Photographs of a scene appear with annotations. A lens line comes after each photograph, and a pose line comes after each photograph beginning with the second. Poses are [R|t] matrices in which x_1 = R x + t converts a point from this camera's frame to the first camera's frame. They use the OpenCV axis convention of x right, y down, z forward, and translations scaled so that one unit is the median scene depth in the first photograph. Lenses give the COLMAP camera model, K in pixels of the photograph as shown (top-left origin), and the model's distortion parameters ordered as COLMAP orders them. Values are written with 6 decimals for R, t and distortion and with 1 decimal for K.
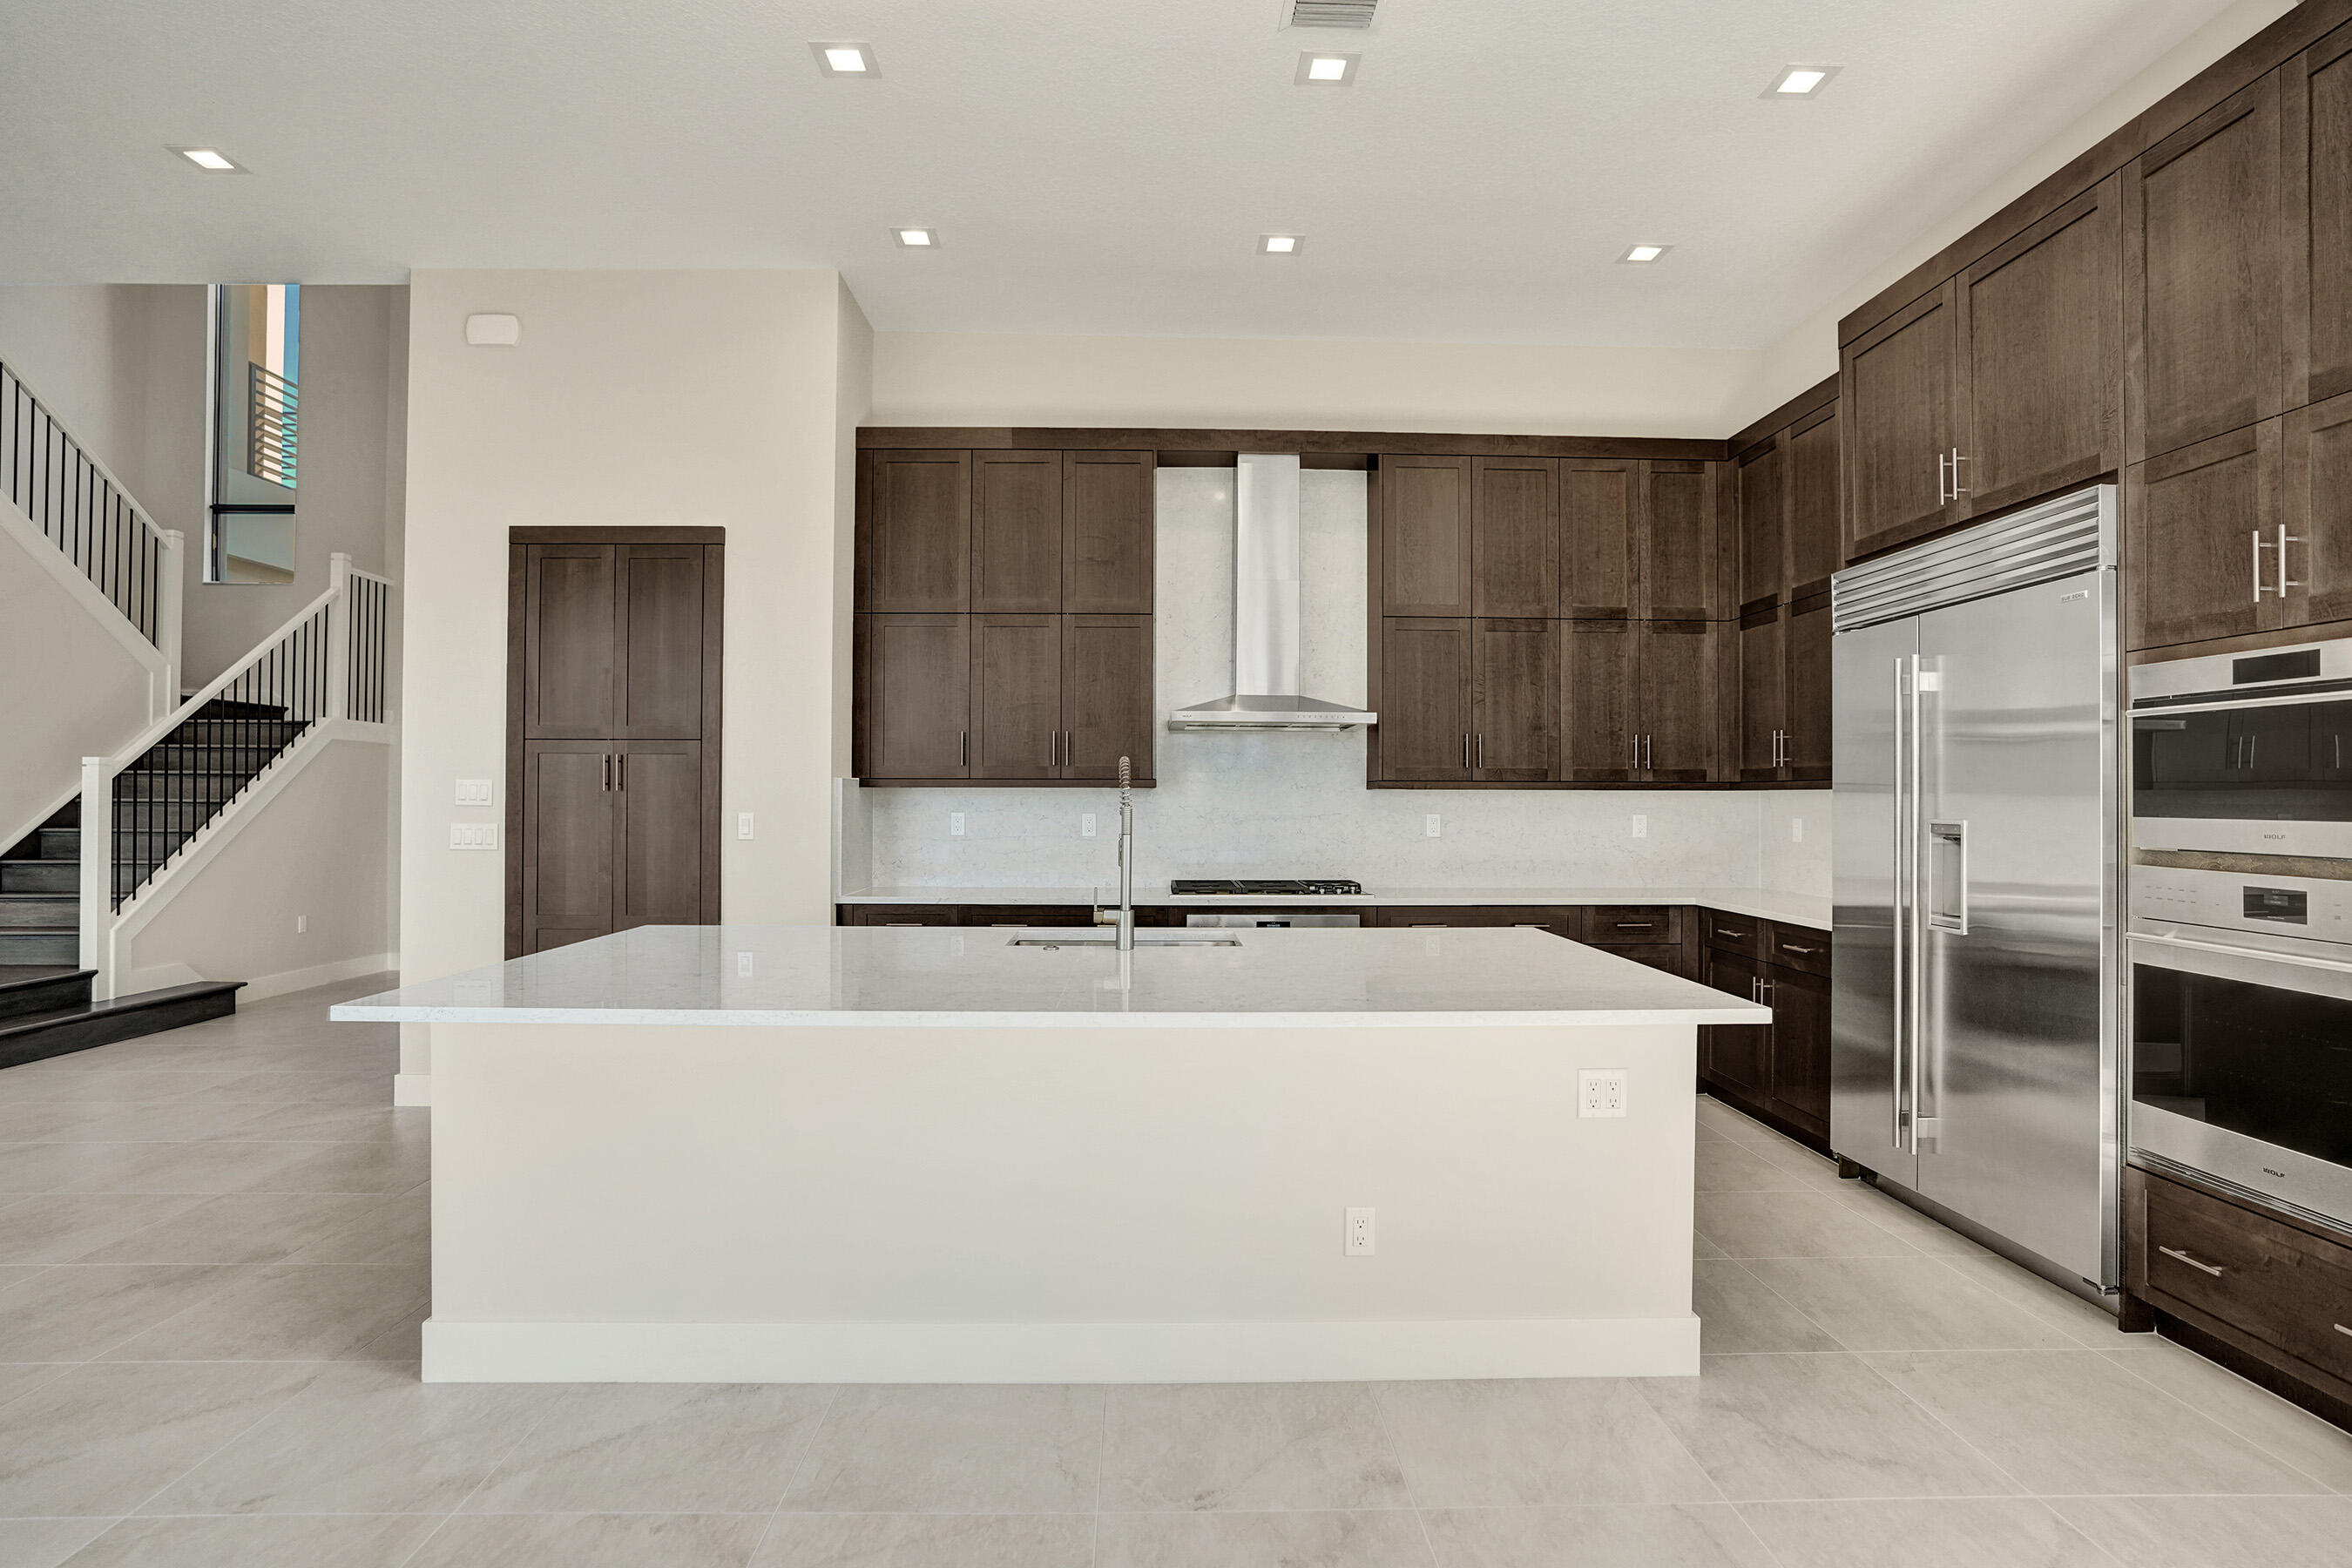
lens RADIAL K [[1198.3, 0, 1162.3], [0, 1198.3, 784.5], [0, 0, 1]] dist [-0.023132, 0.002652]
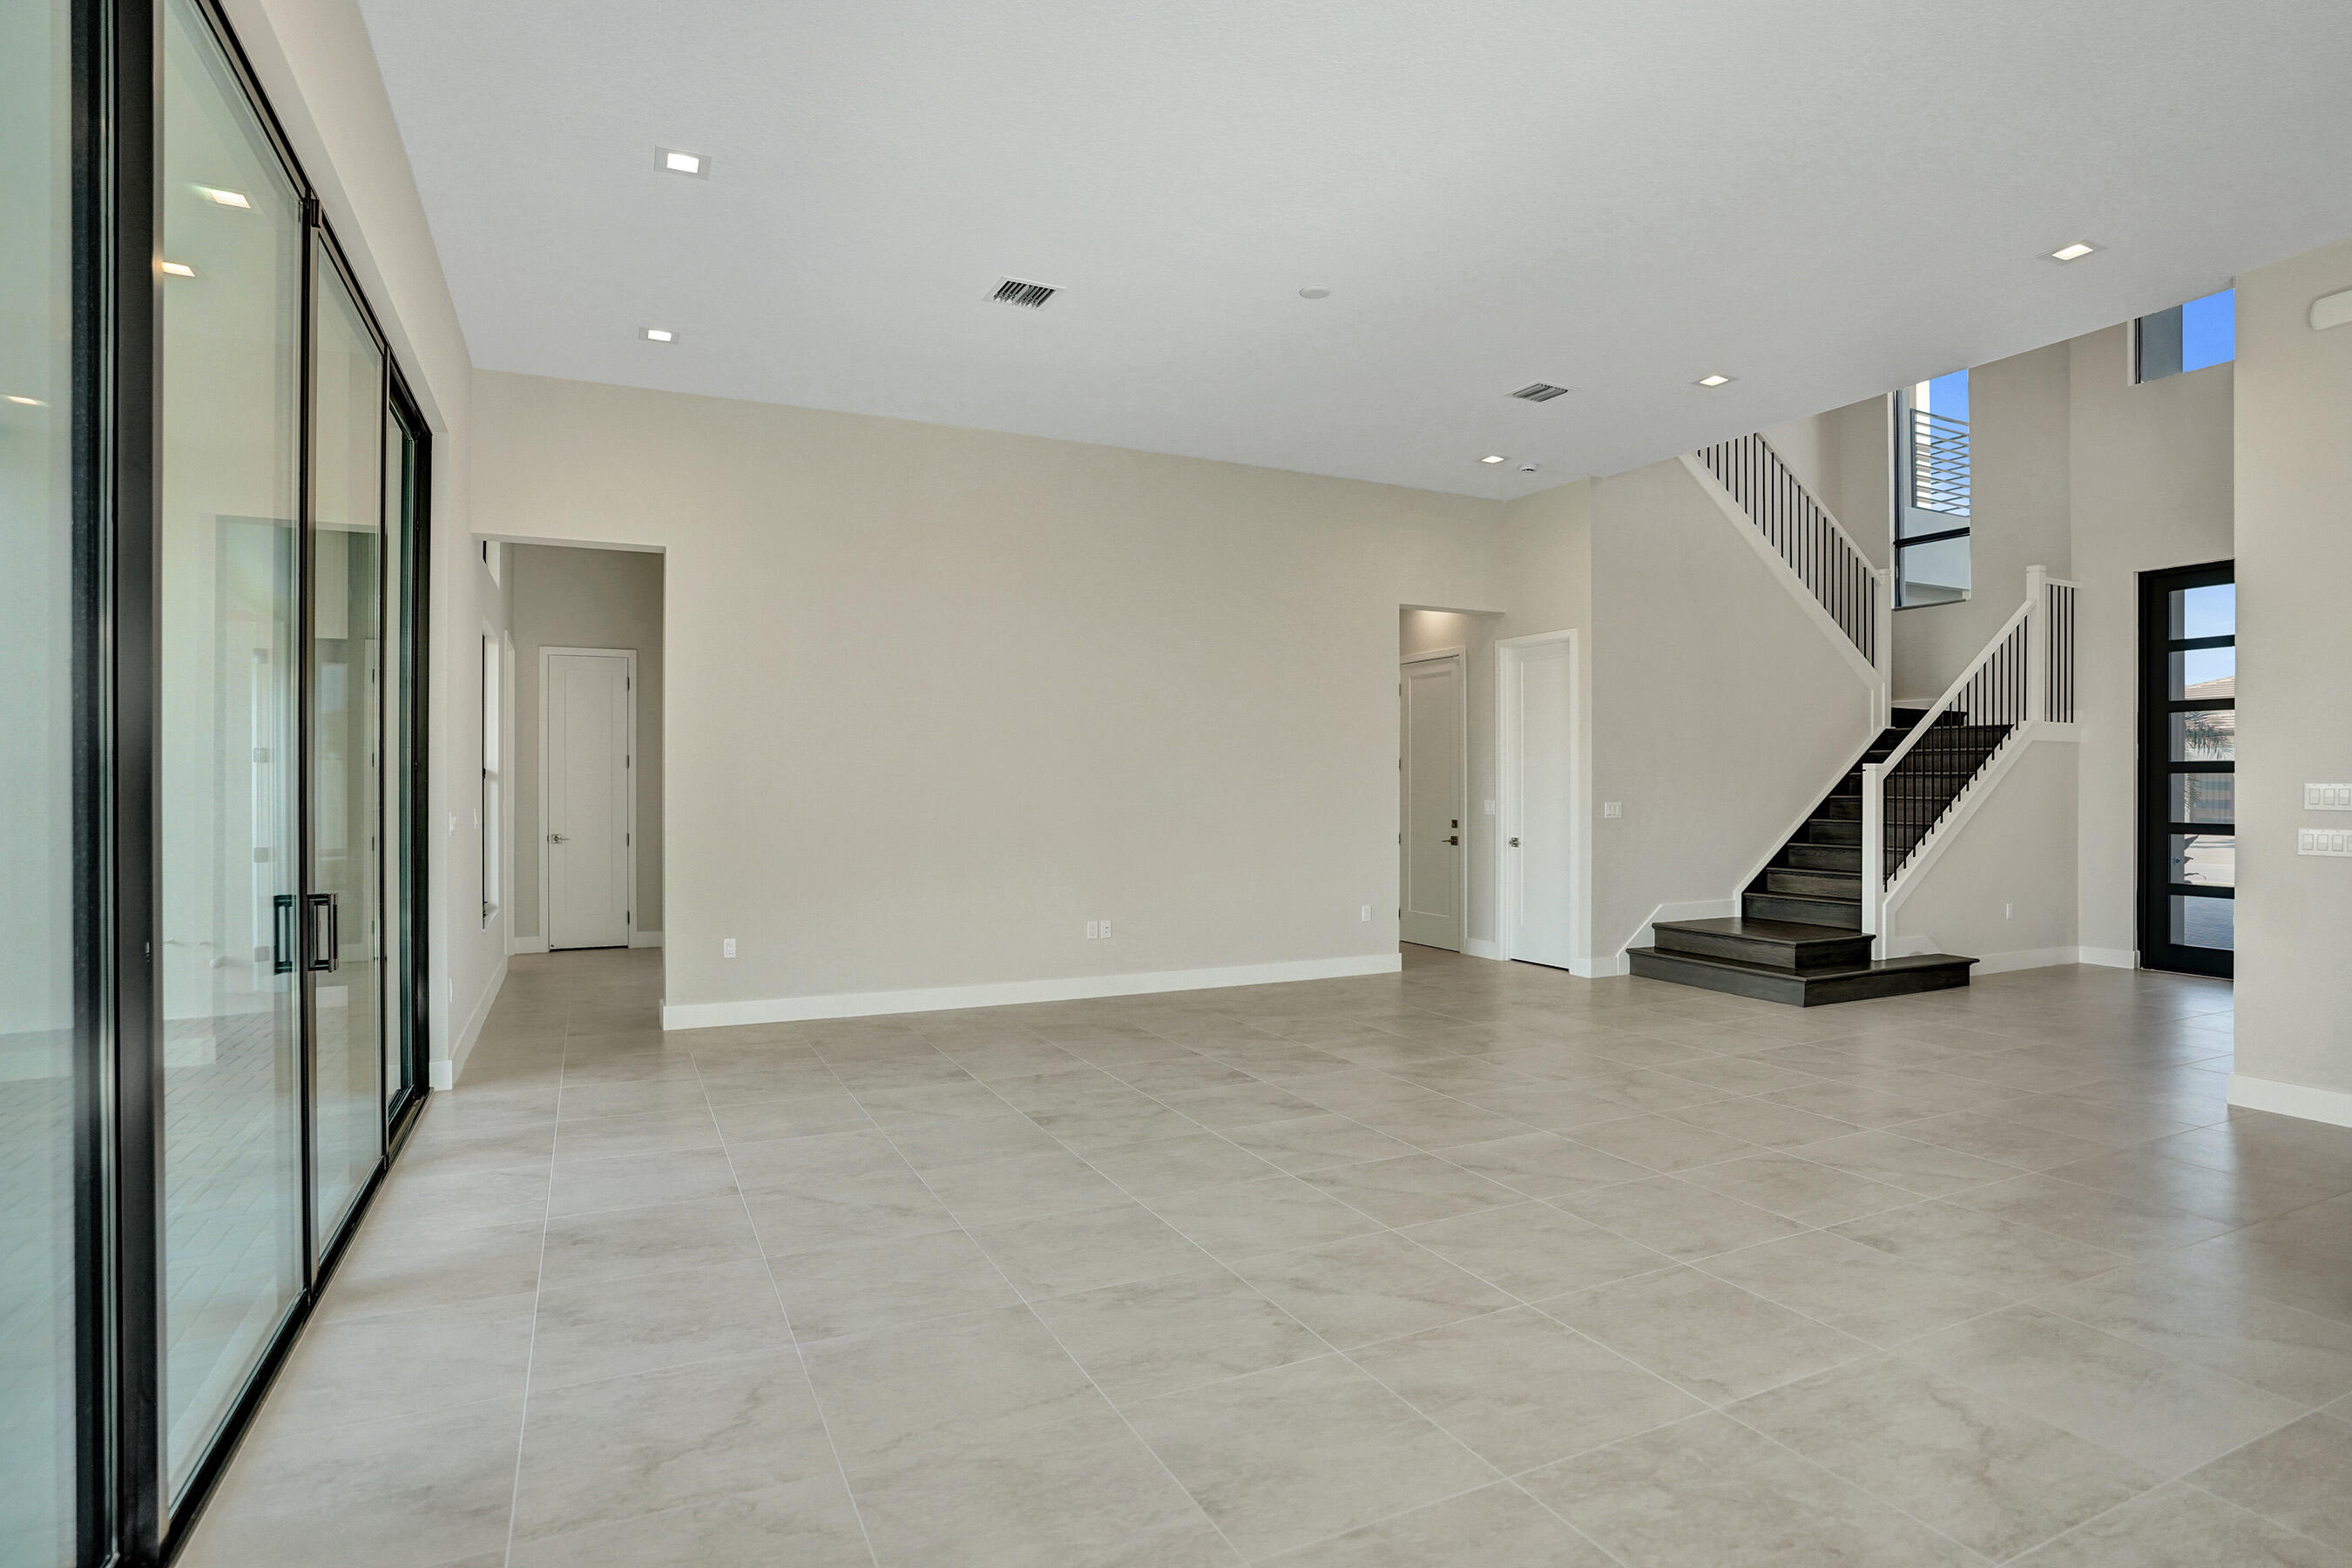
lens RADIAL K [[1175.6, 0, 1176.8], [0, 1175.6, 791.9], [0, 0, 1]] dist [-0.026899, 0.001522]
pose [[0.431291, 0.003995, -0.902204, -0.116507], [0.010821, 0.999895, 0.009601, -0.013369], [0.902148, -0.013904, 0.431202, -0.192136]]
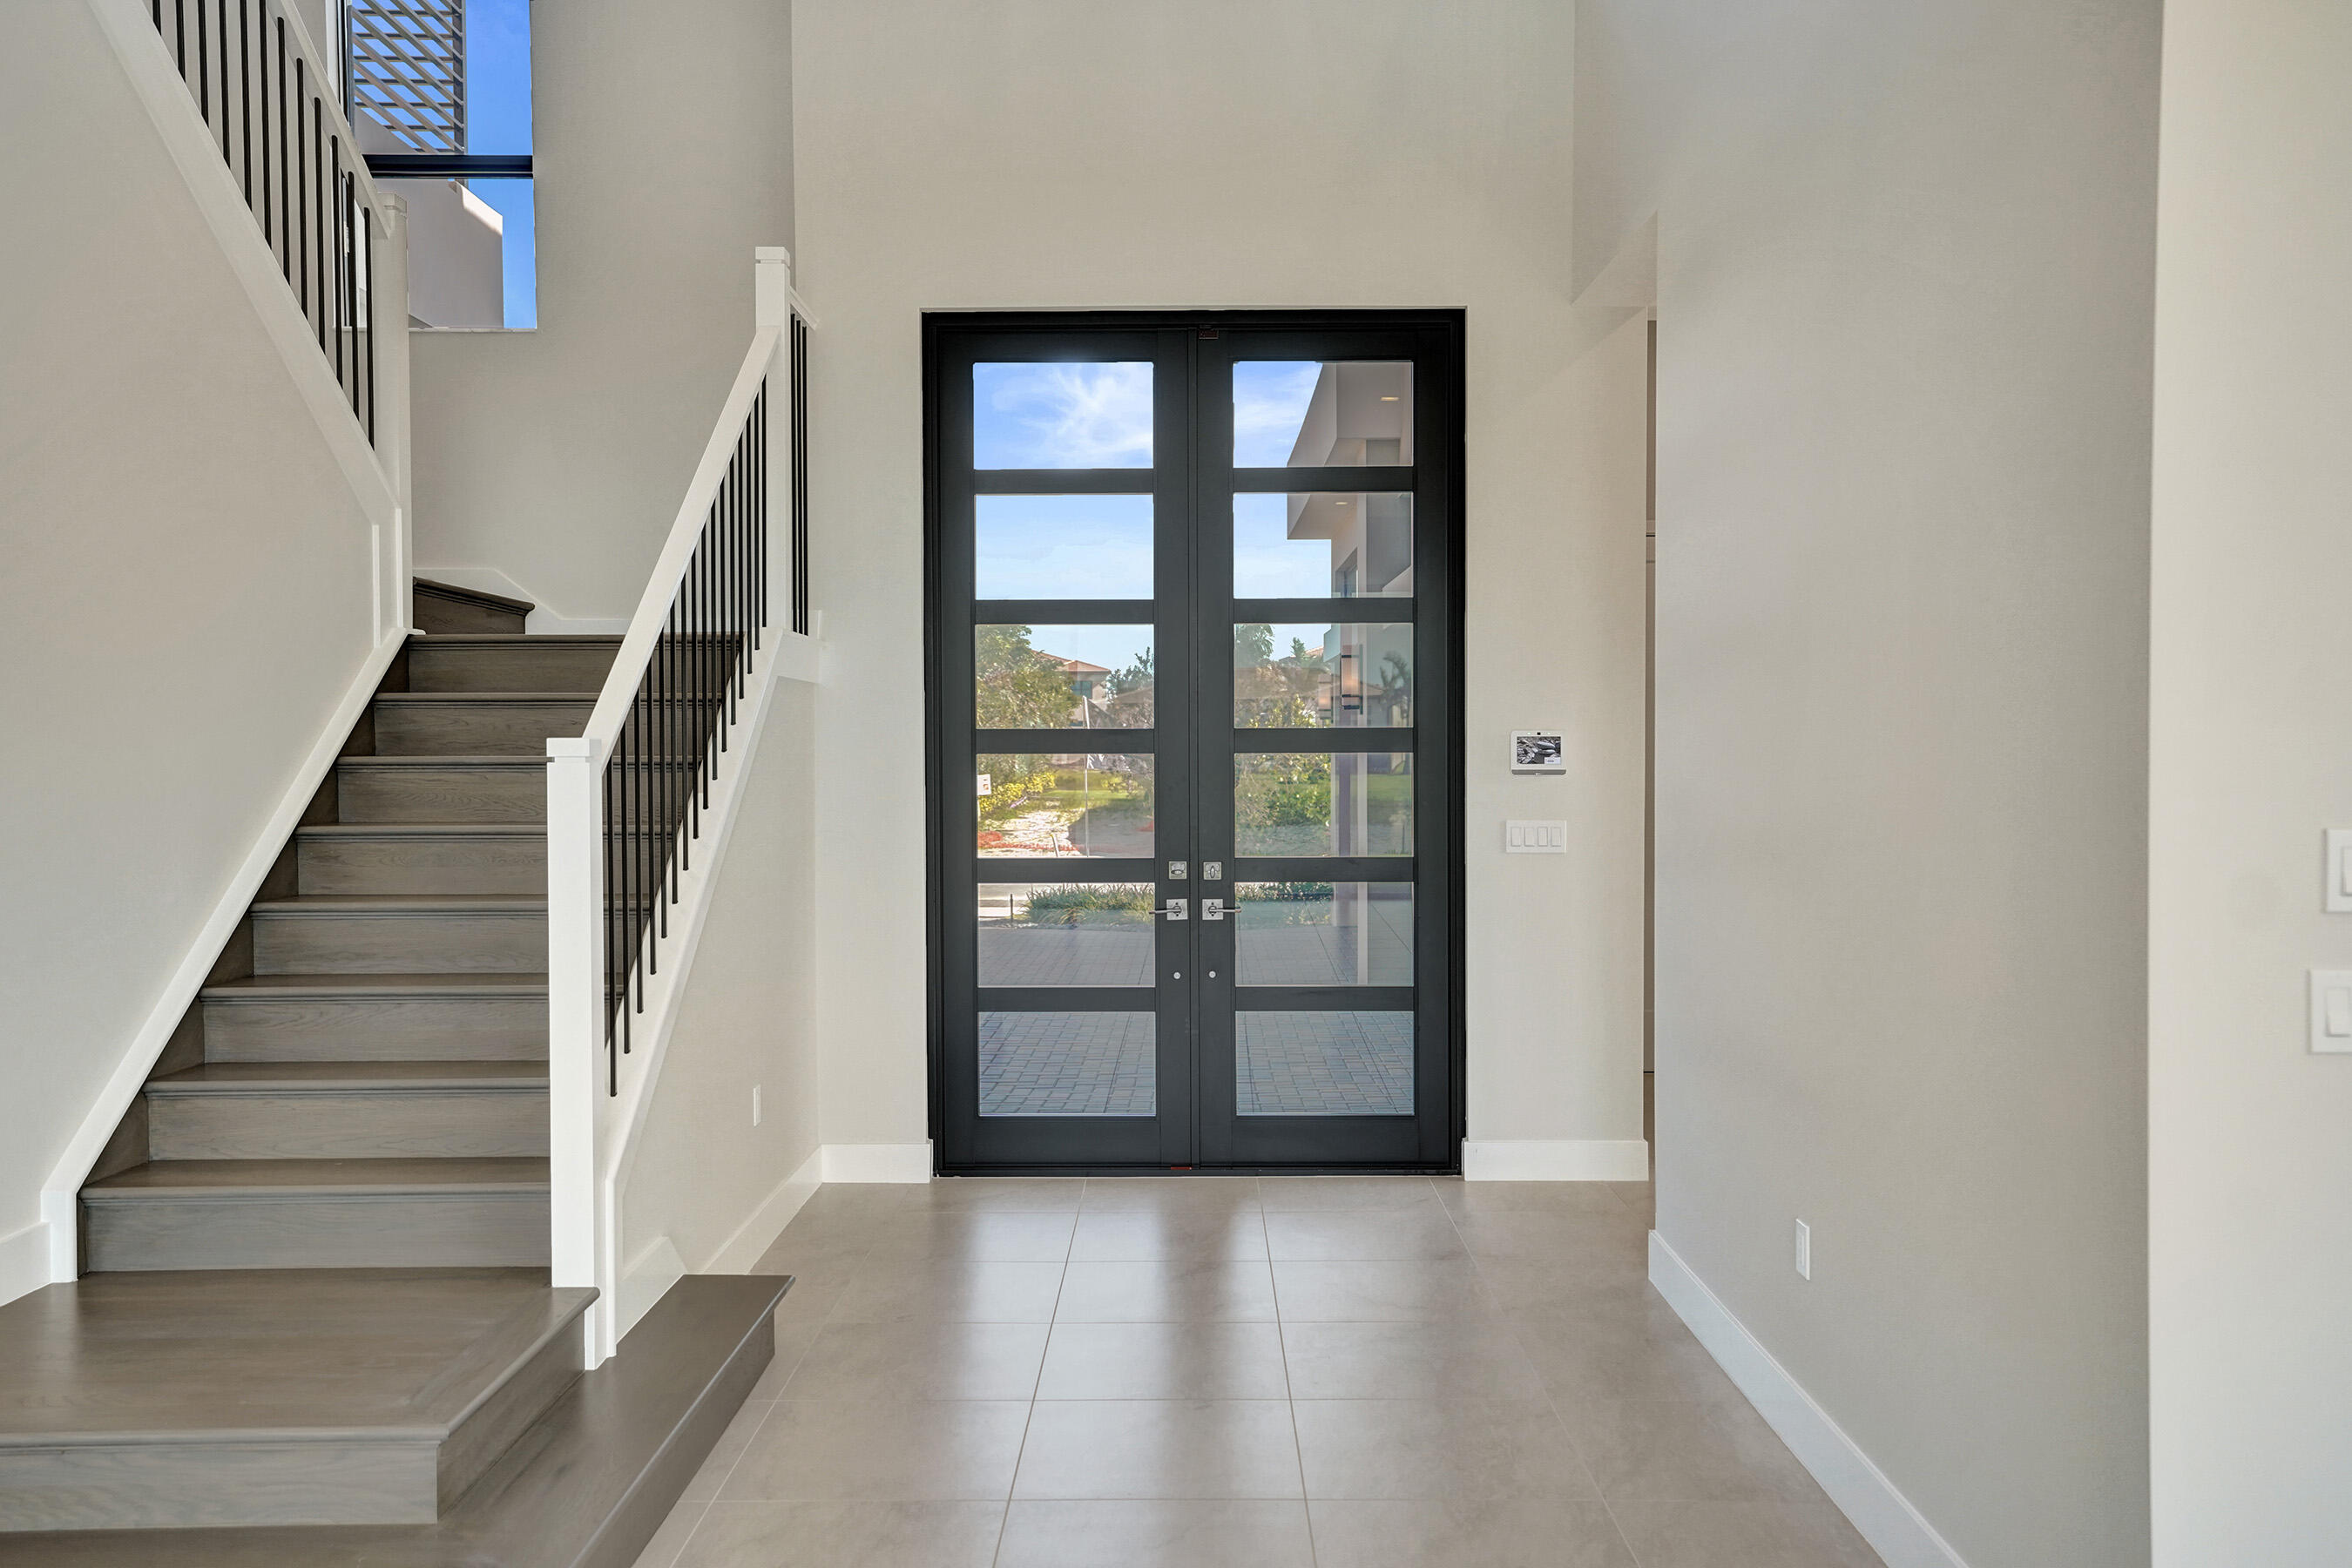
lens RADIAL K [[1933.7, 0, 1180.8], [0, 1933.7, 786.2], [0, 0, 1]] dist [0.001114, 0.005533]
pose [[0.999676, -0.005223, -0.024896, -0.732846], [0.006099, 0.999360, 0.035234, -0.030432], [0.024697, -0.035374, 0.999069, 0.418586]]
